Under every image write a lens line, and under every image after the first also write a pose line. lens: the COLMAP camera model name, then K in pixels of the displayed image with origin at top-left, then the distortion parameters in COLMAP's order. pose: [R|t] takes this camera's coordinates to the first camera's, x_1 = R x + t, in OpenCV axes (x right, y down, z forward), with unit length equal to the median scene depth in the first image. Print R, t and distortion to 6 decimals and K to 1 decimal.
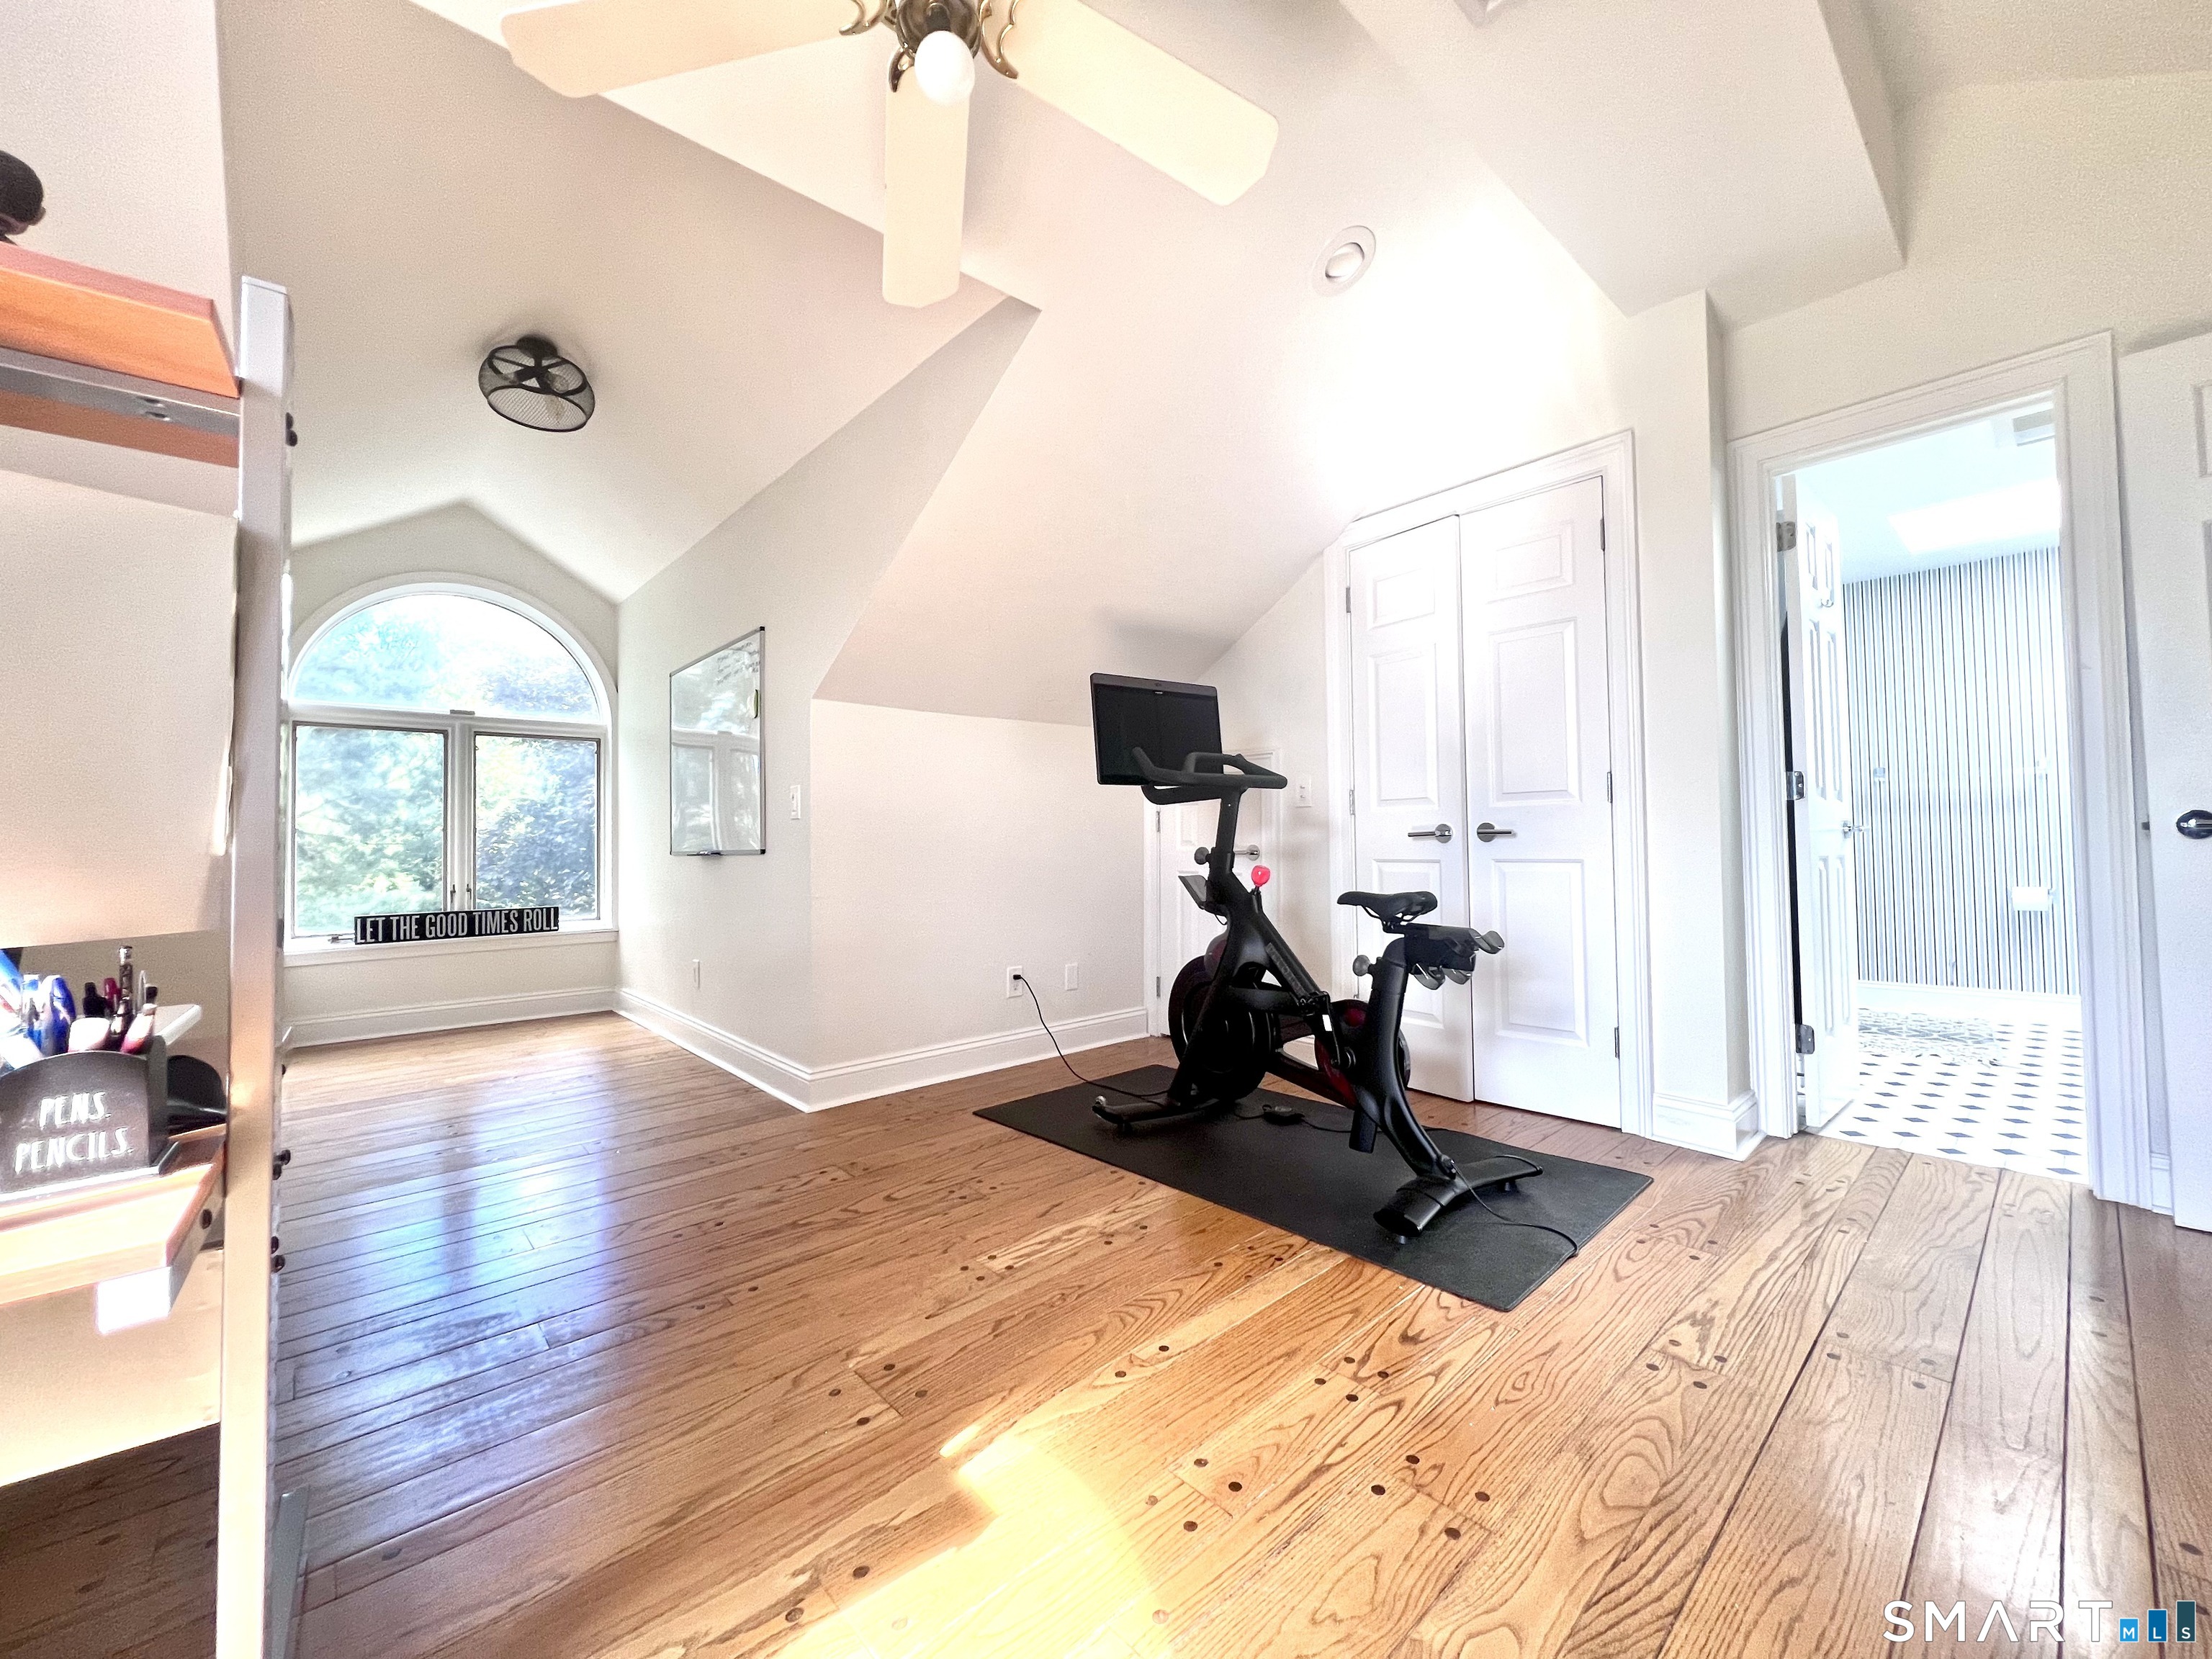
lens RADIAL K [[889.6, 0, 1096.2], [0, 889.6, 822.1], [0, 0, 1]] dist [0.000707, 0.000349]
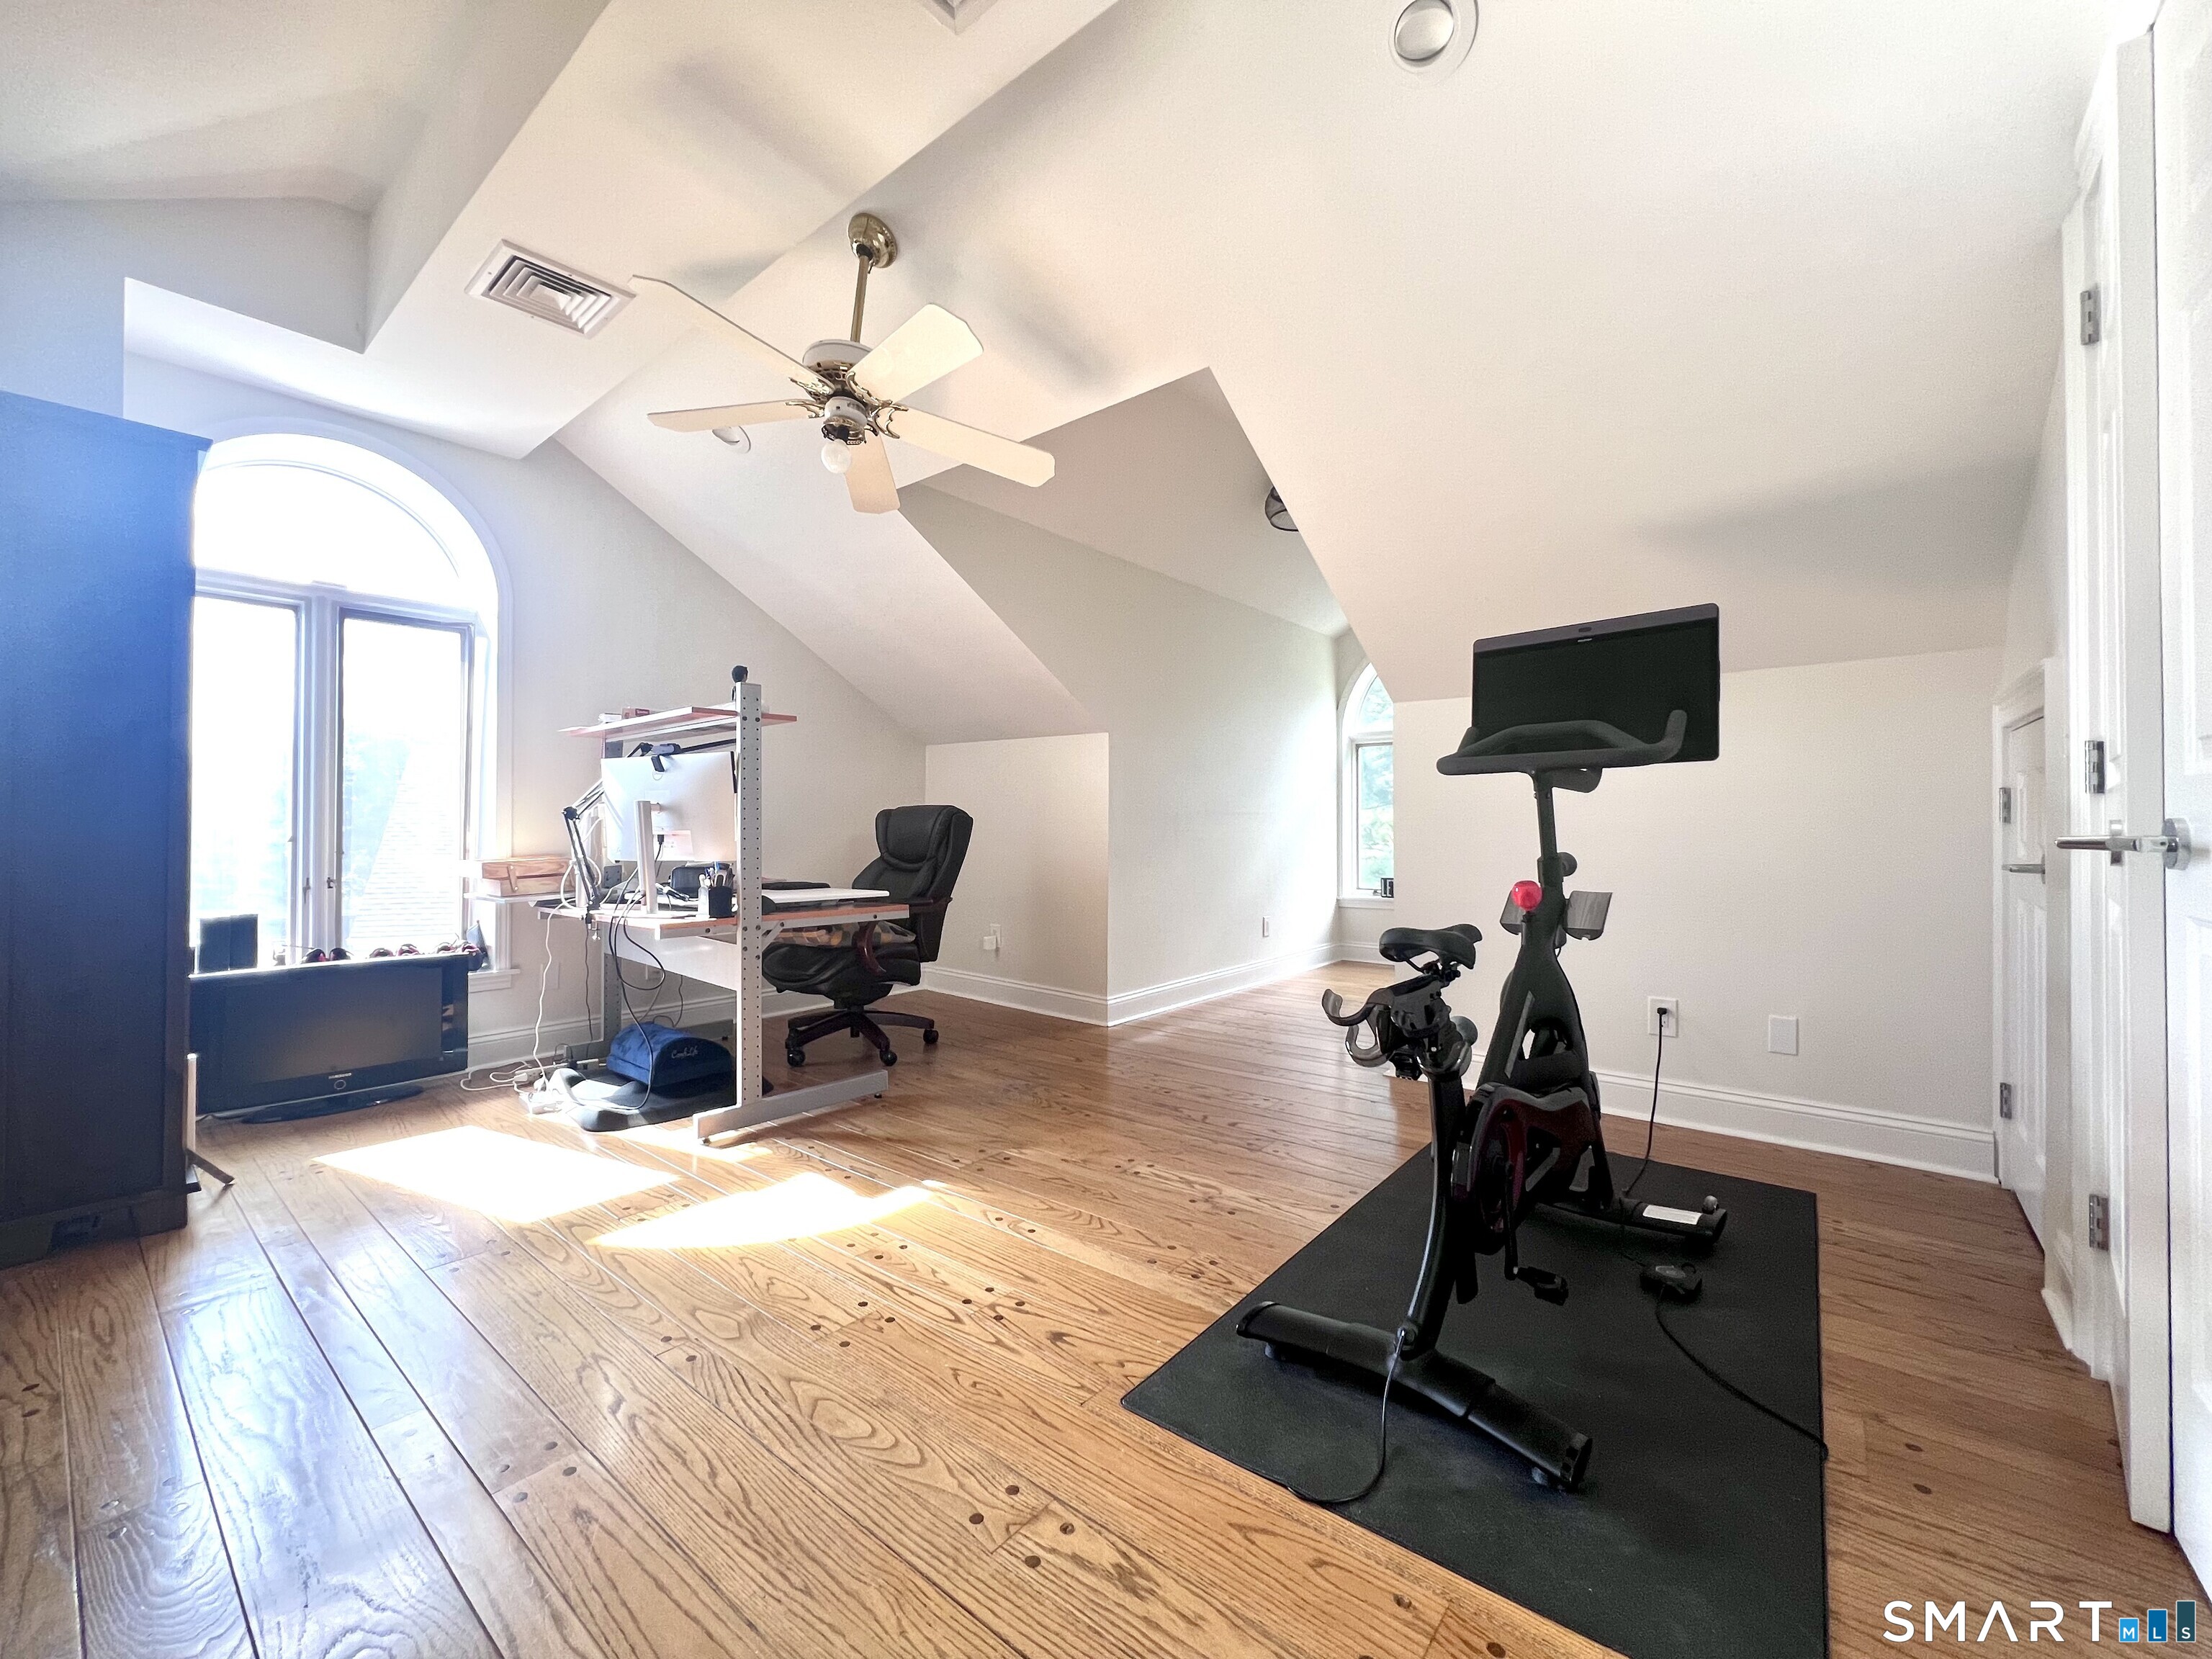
lens RADIAL K [[878.8, 0, 1092.7], [0, 878.8, 820.5], [0, 0, 1]] dist [0.001497, 0.000047]
pose [[0.148799, 0.004272, -0.988858, 1.132880], [0.024218, 0.999675, 0.007963, -0.018775], [0.988571, -0.025133, 0.148647, 0.753322]]
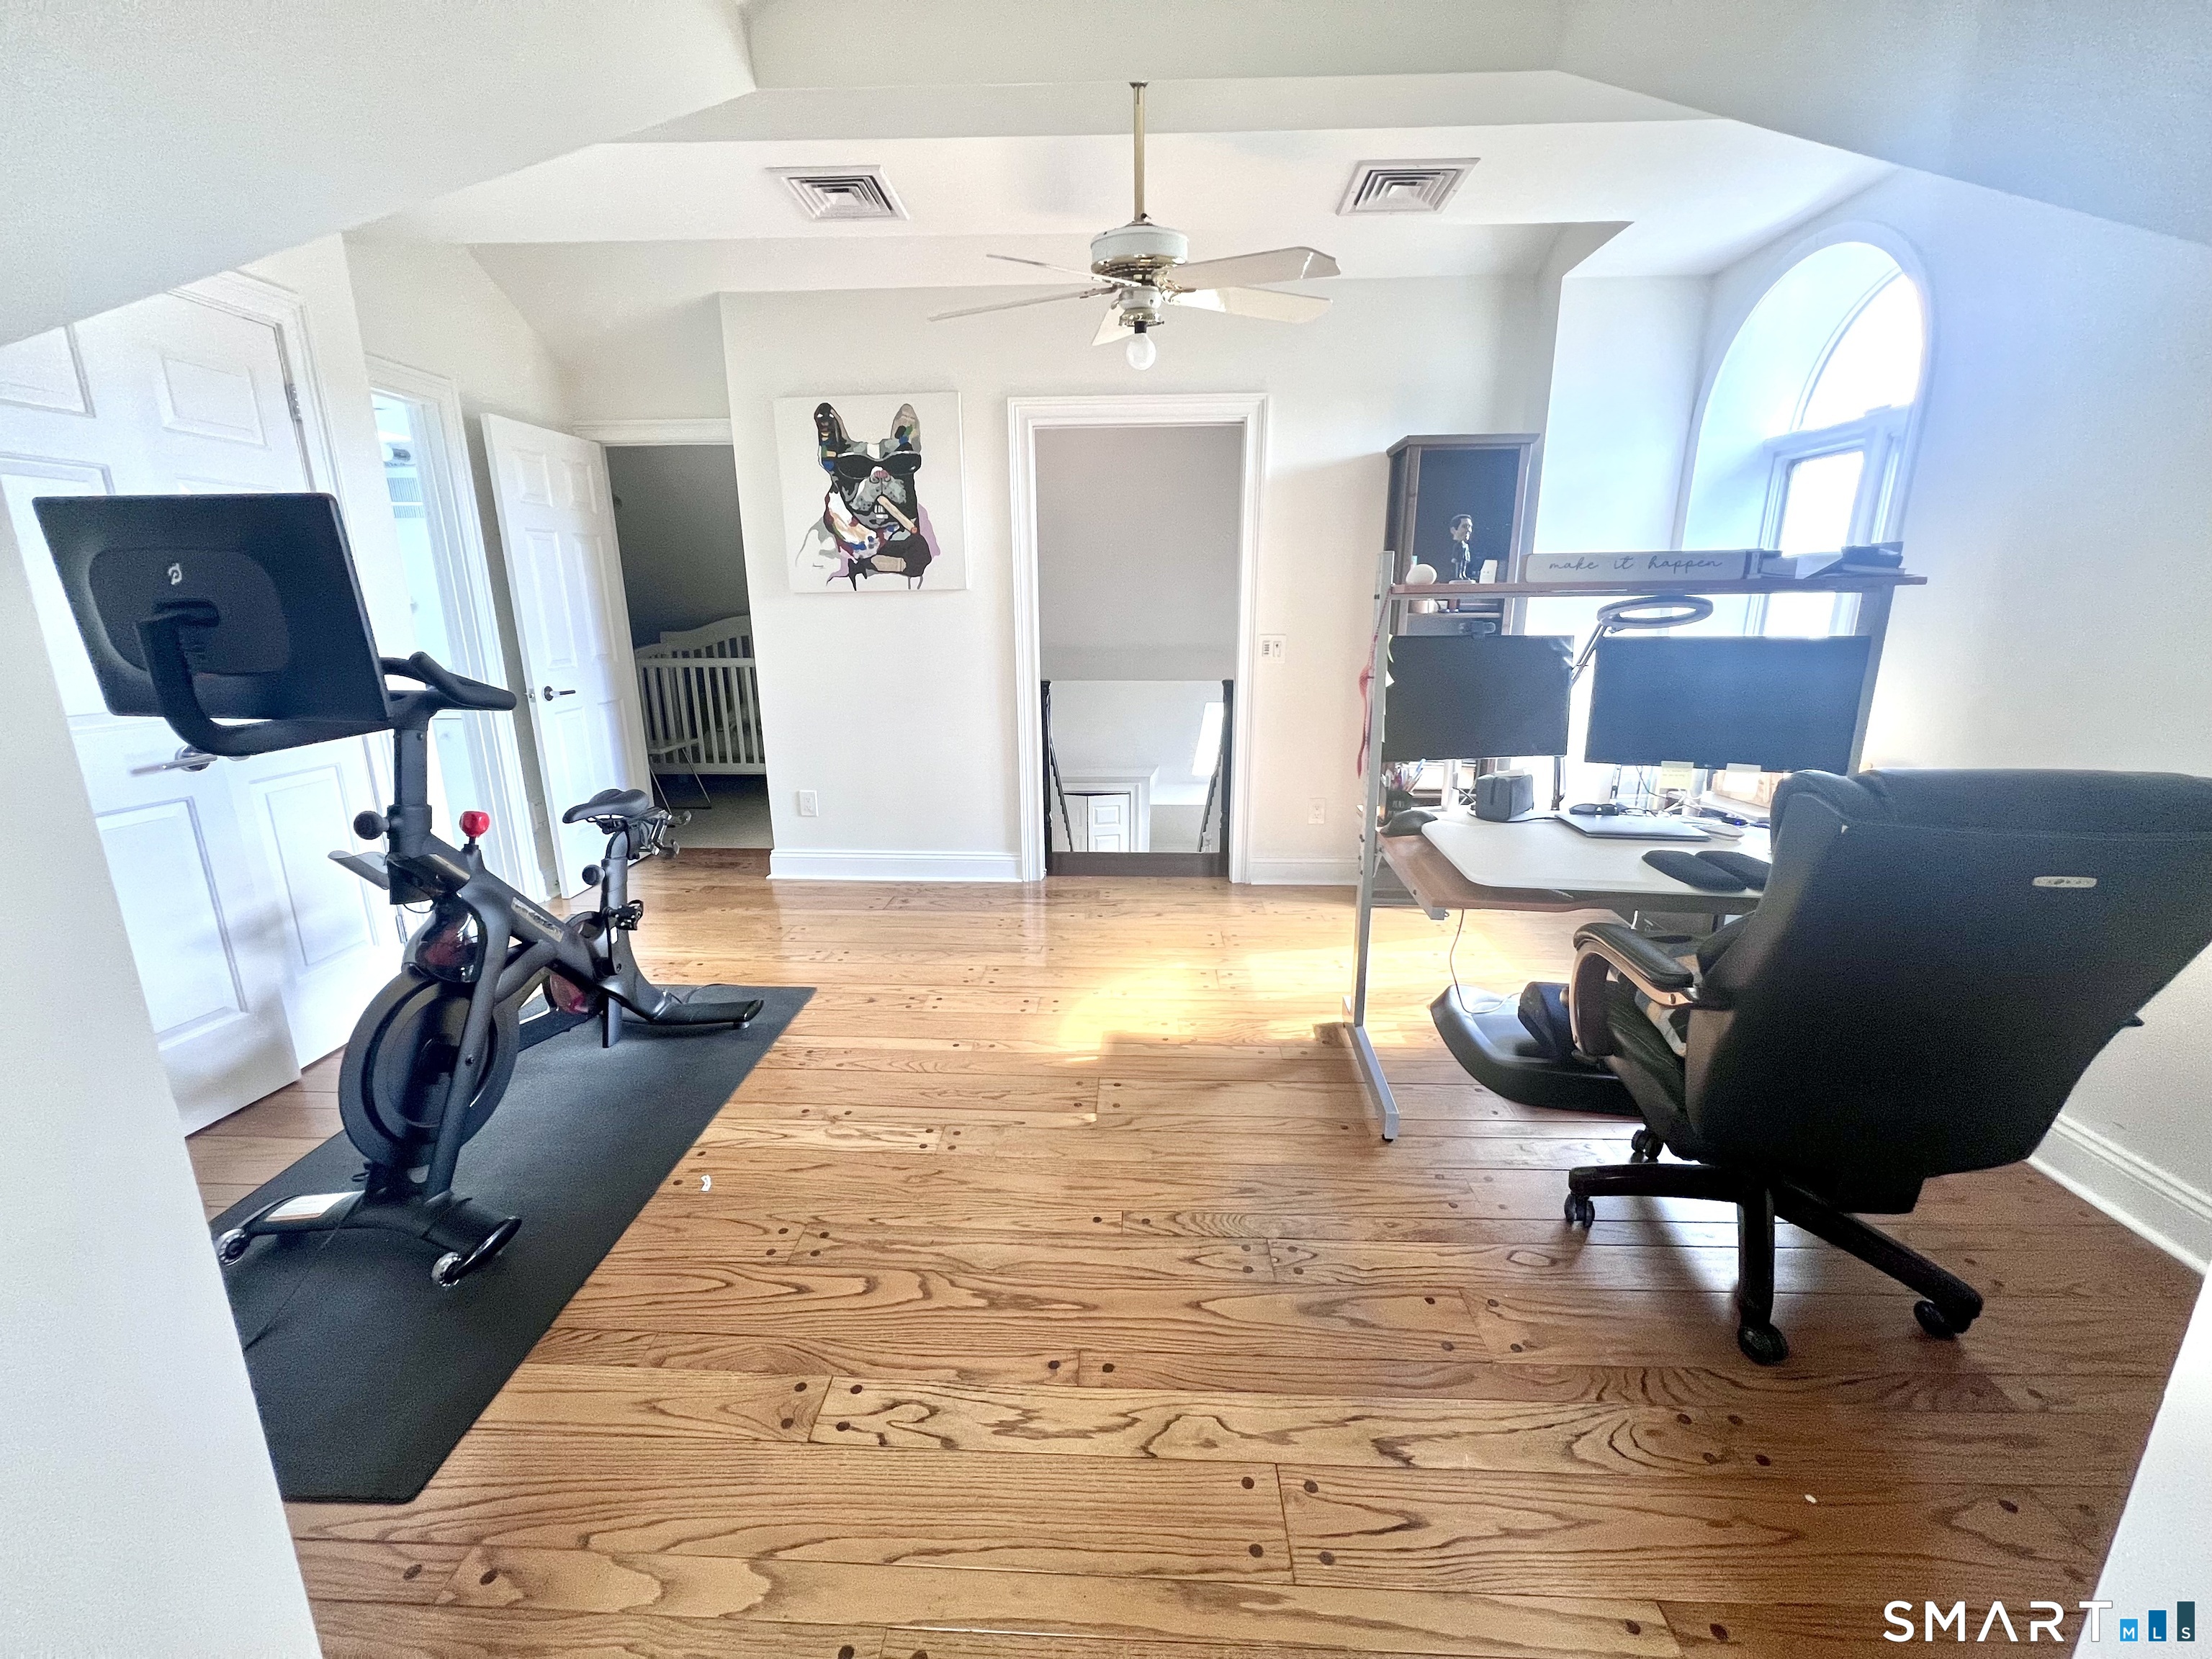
lens RADIAL K [[889.6, 0, 1096.2], [0, 889.6, 822.1], [0, 0, 1]] dist [0.000707, 0.000349]
pose [[-0.717392, -0.151032, 0.680102, -0.975516], [-0.001605, 0.976573, 0.215178, -0.143954], [-0.696668, 0.153276, -0.700828, 1.585587]]
